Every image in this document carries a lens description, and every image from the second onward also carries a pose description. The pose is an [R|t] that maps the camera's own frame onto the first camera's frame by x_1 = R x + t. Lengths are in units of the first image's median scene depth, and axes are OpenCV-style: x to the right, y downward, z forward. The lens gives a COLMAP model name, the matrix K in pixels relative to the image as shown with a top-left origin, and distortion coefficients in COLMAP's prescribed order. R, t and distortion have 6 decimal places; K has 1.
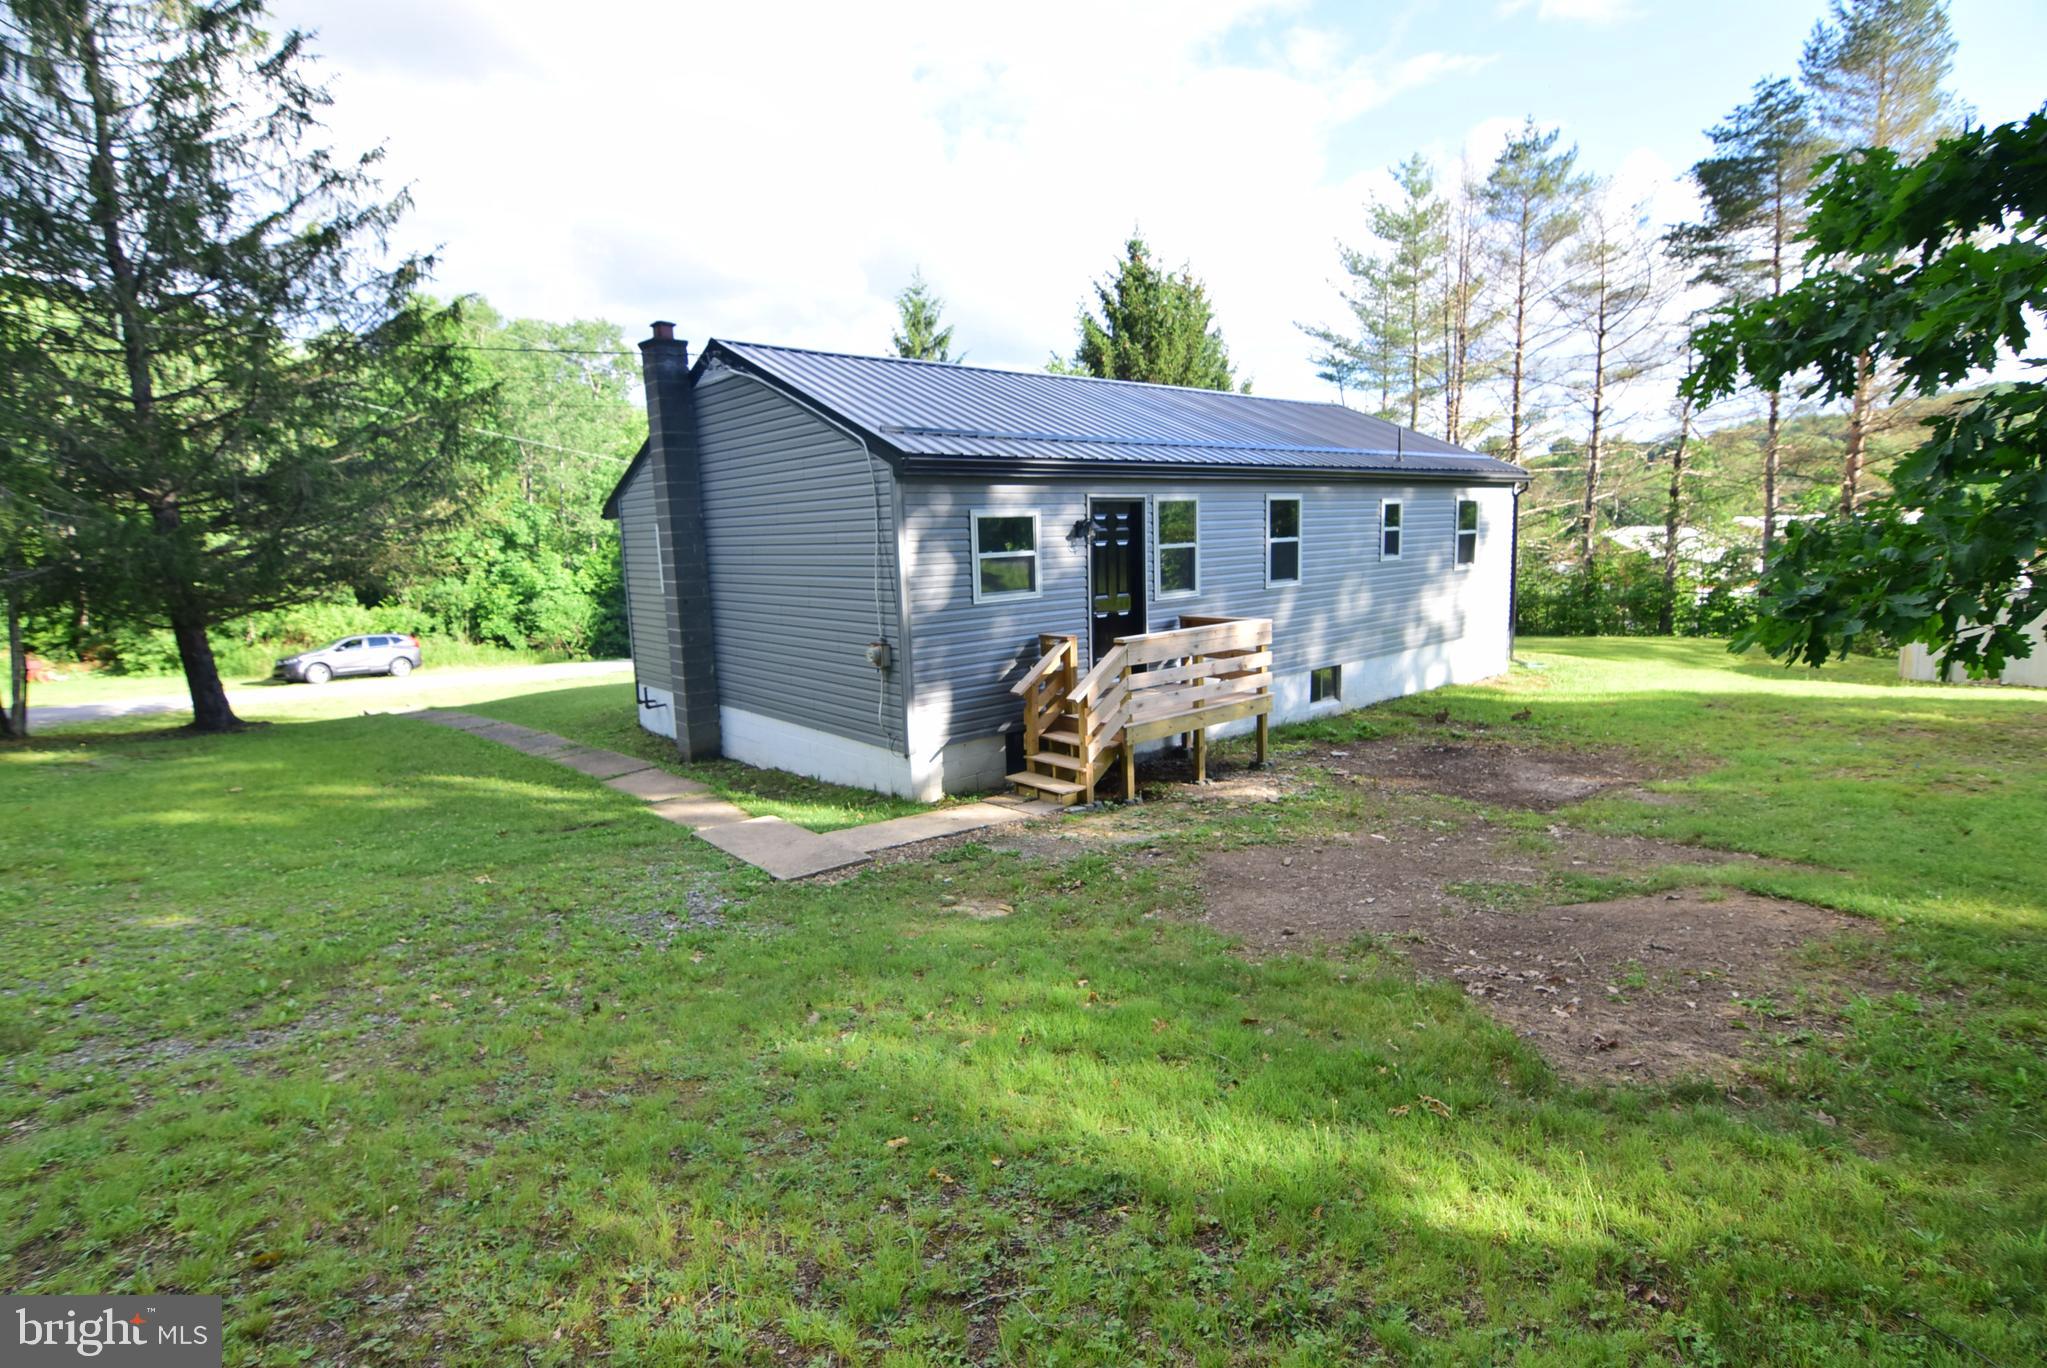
lens RADIAL K [[991.2, 0, 1022.5], [0, 991.2, 678.3], [0, 0, 1]] dist [-0.001527, -0.013031]
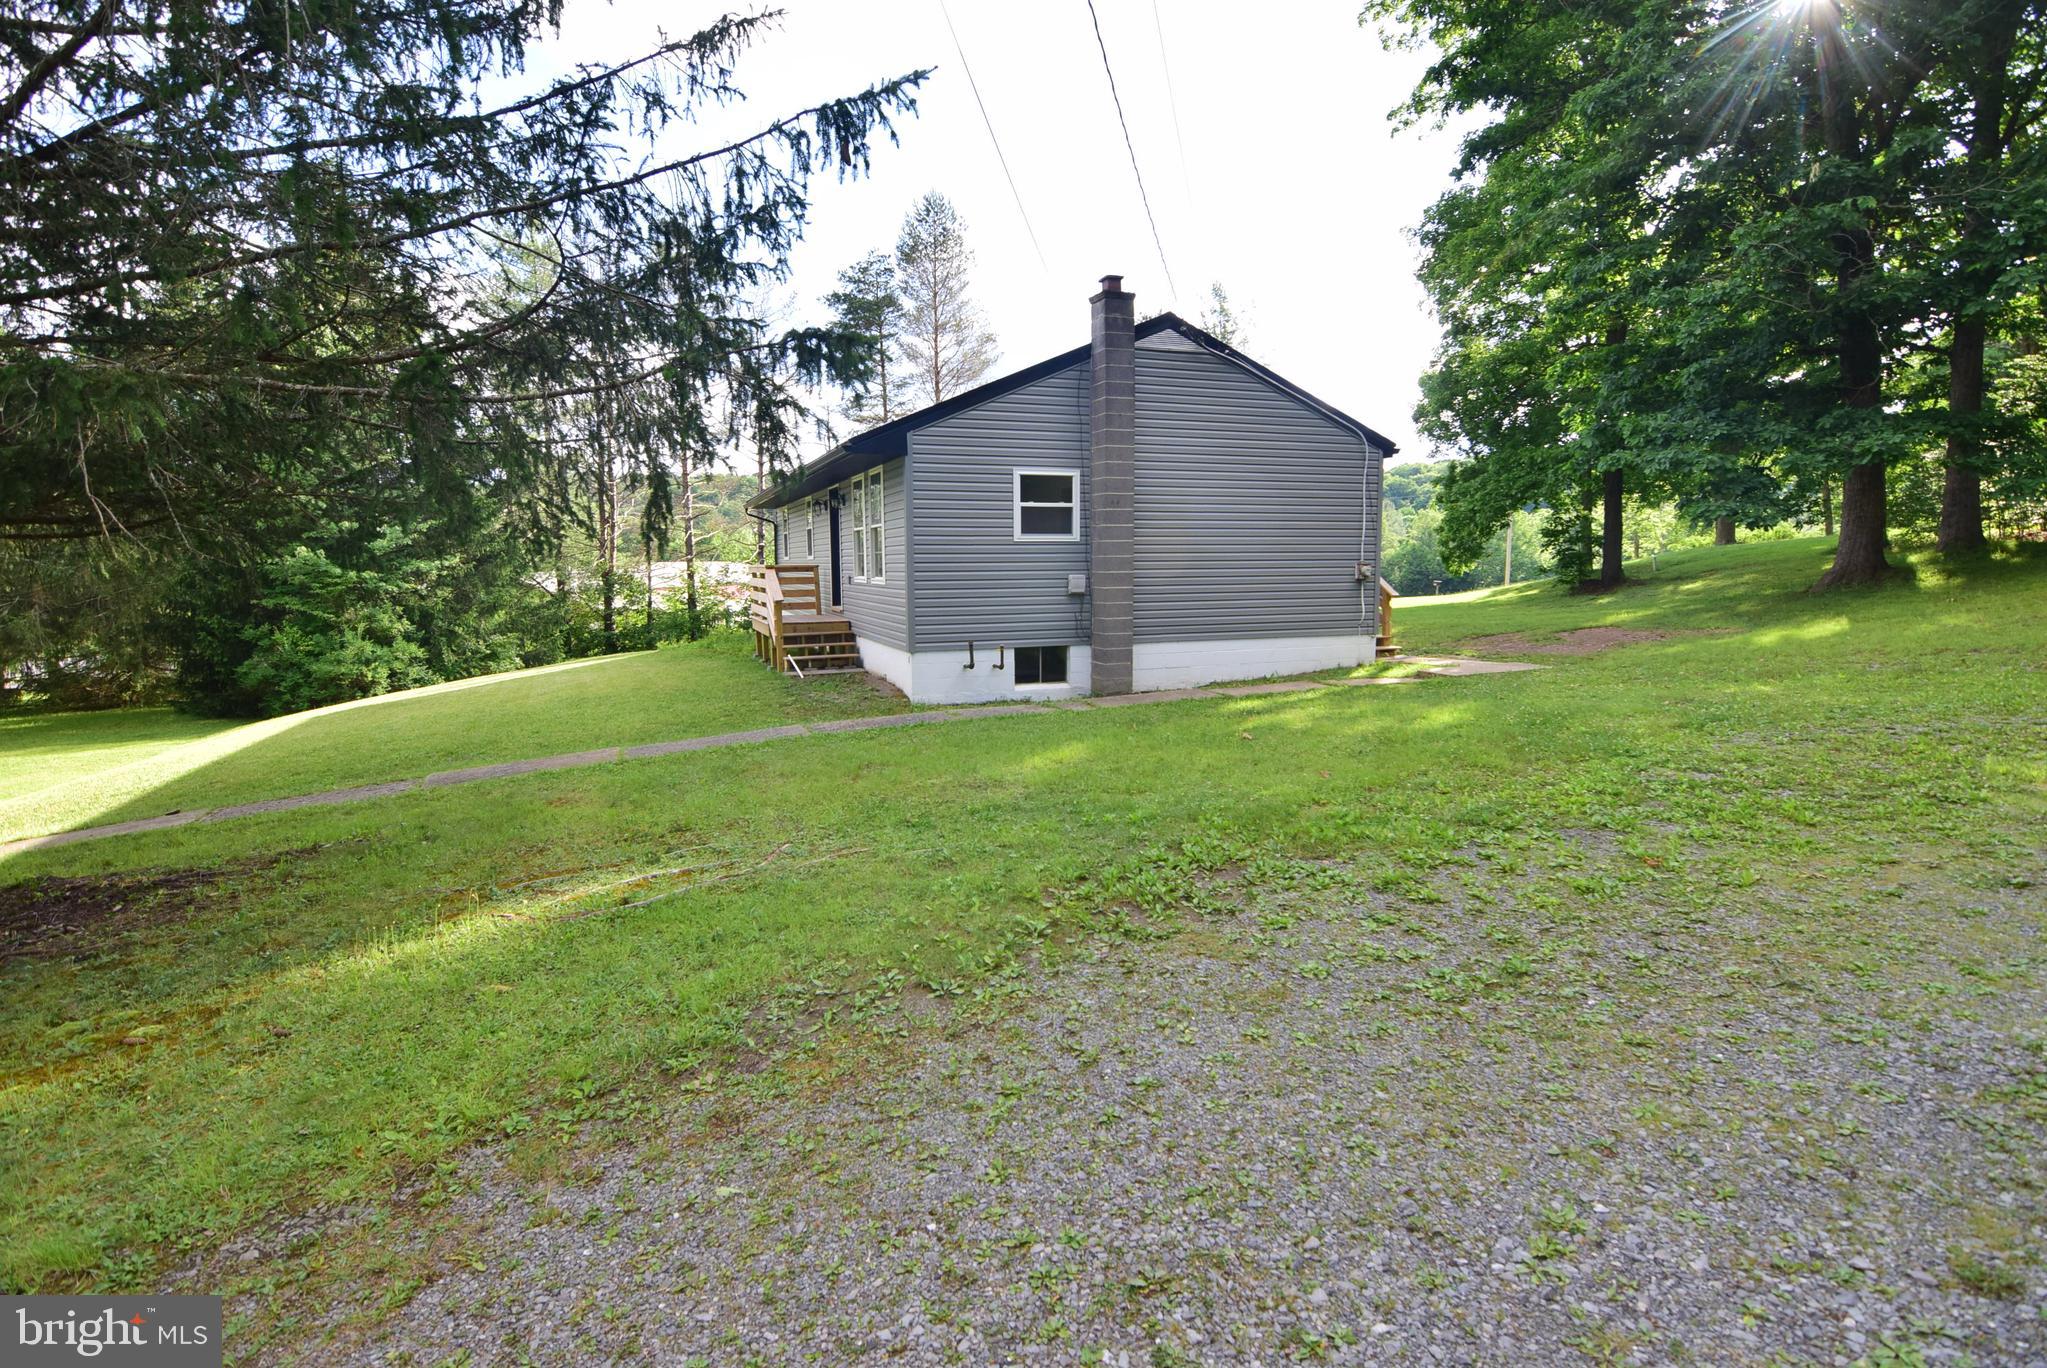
lens RADIAL K [[991.2, 0, 1022.5], [0, 991.2, 678.3], [0, 0, 1]] dist [-0.001527, -0.013031]
pose [[0.386174, -0.076313, 0.919264, -0.593417], [0.126669, 0.991518, 0.029099, 0.007487], [-0.913687, 0.105205, 0.392565, 0.308077]]
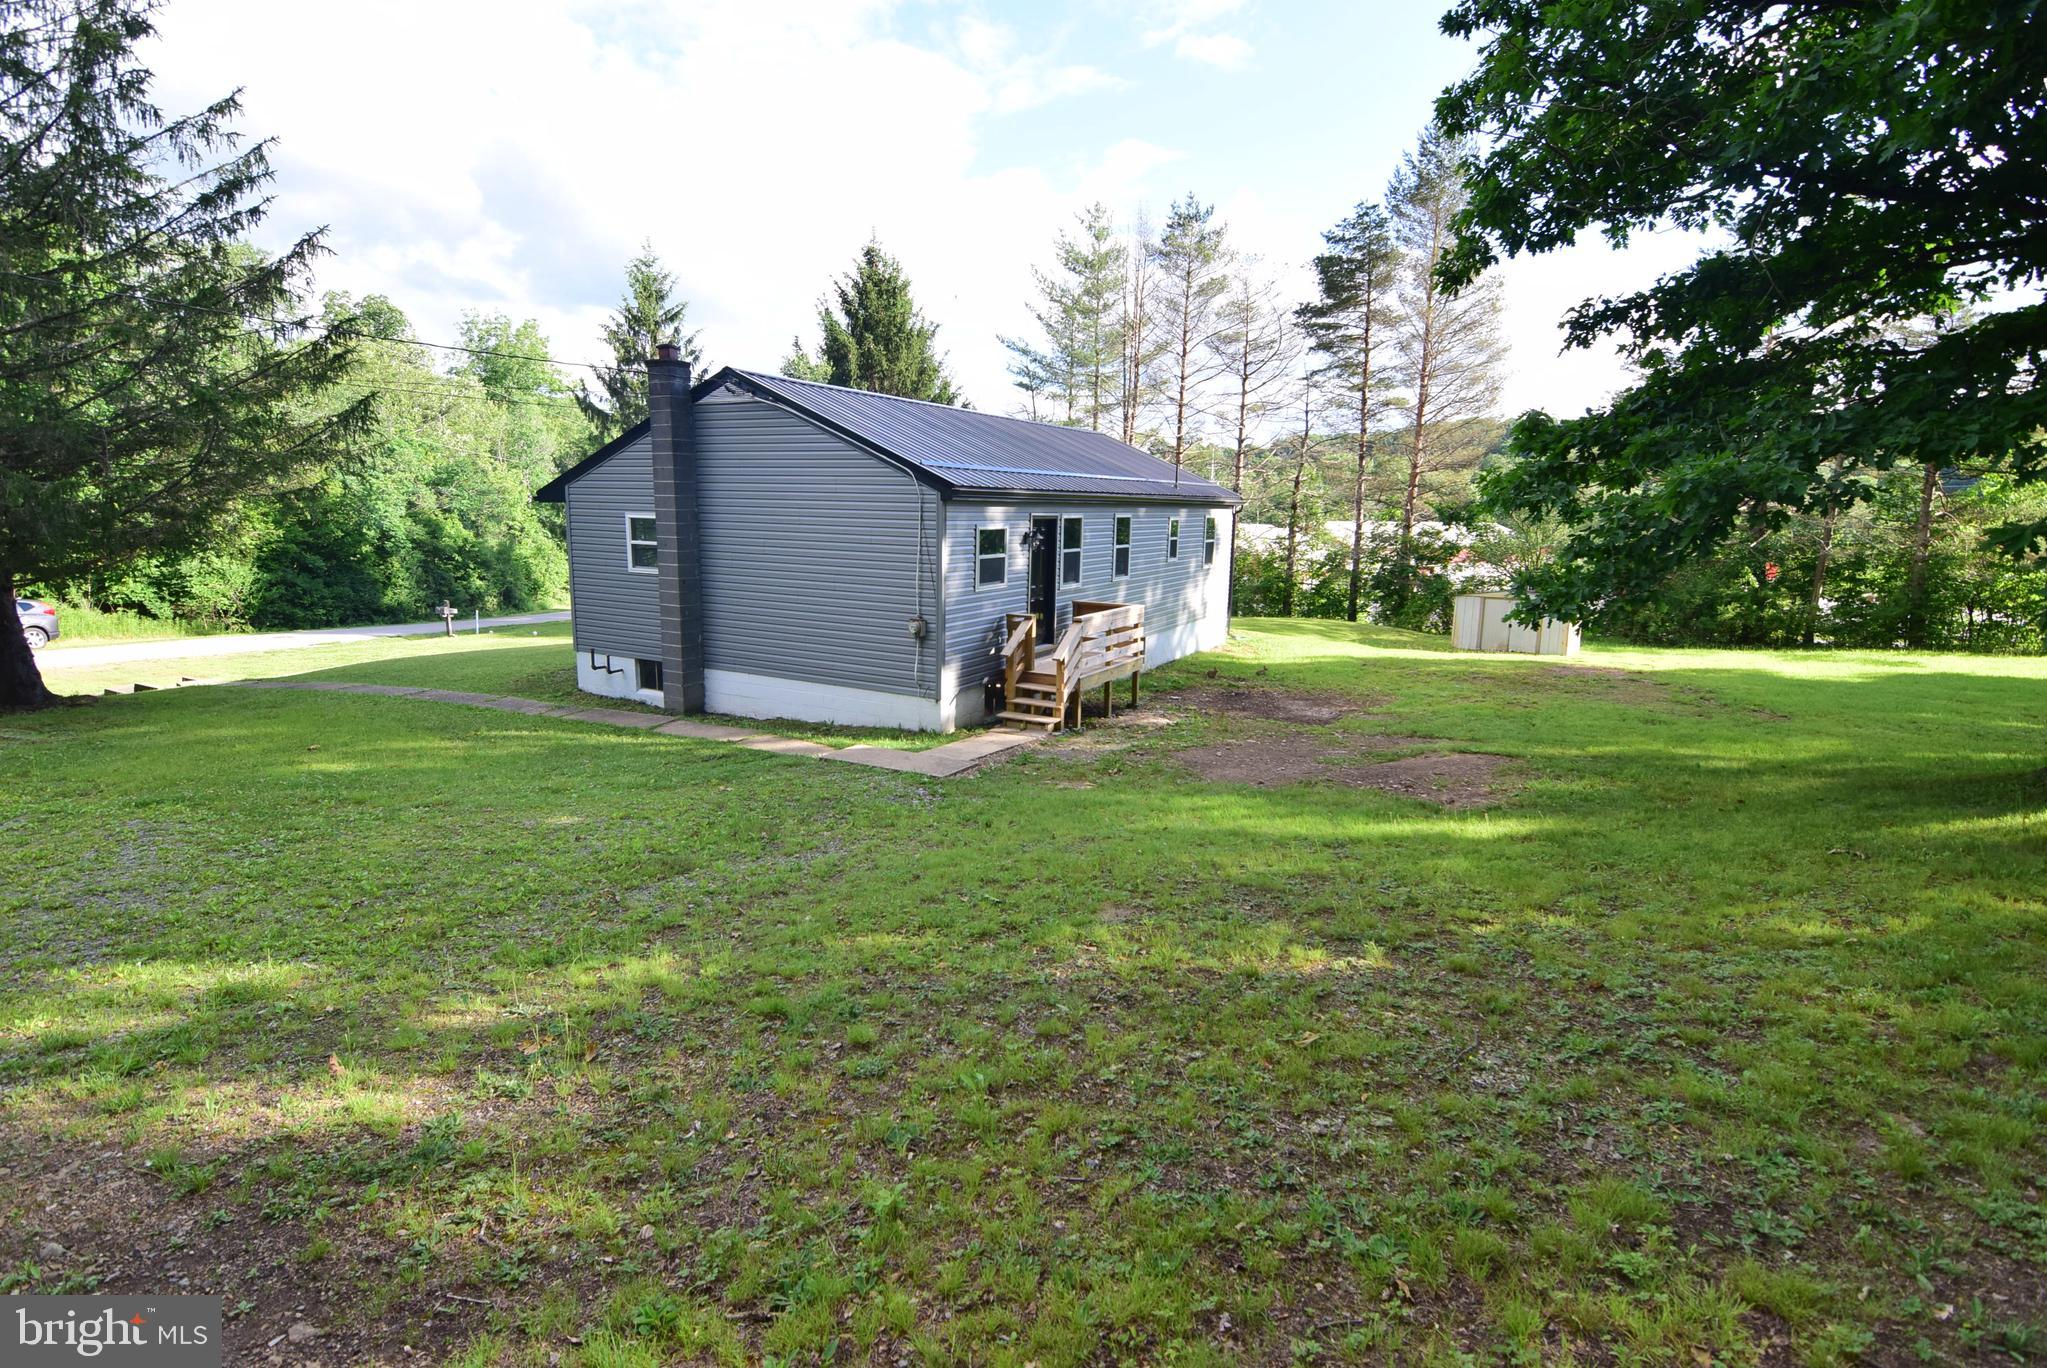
lens RADIAL K [[991.2, 0, 1022.5], [0, 991.2, 678.3], [0, 0, 1]] dist [-0.001527, -0.013031]
pose [[0.933740, -0.011280, 0.357775, -0.169100], [0.002106, 0.999659, 0.026022, 0.003740], [-0.357947, -0.023544, 0.933445, -0.113963]]
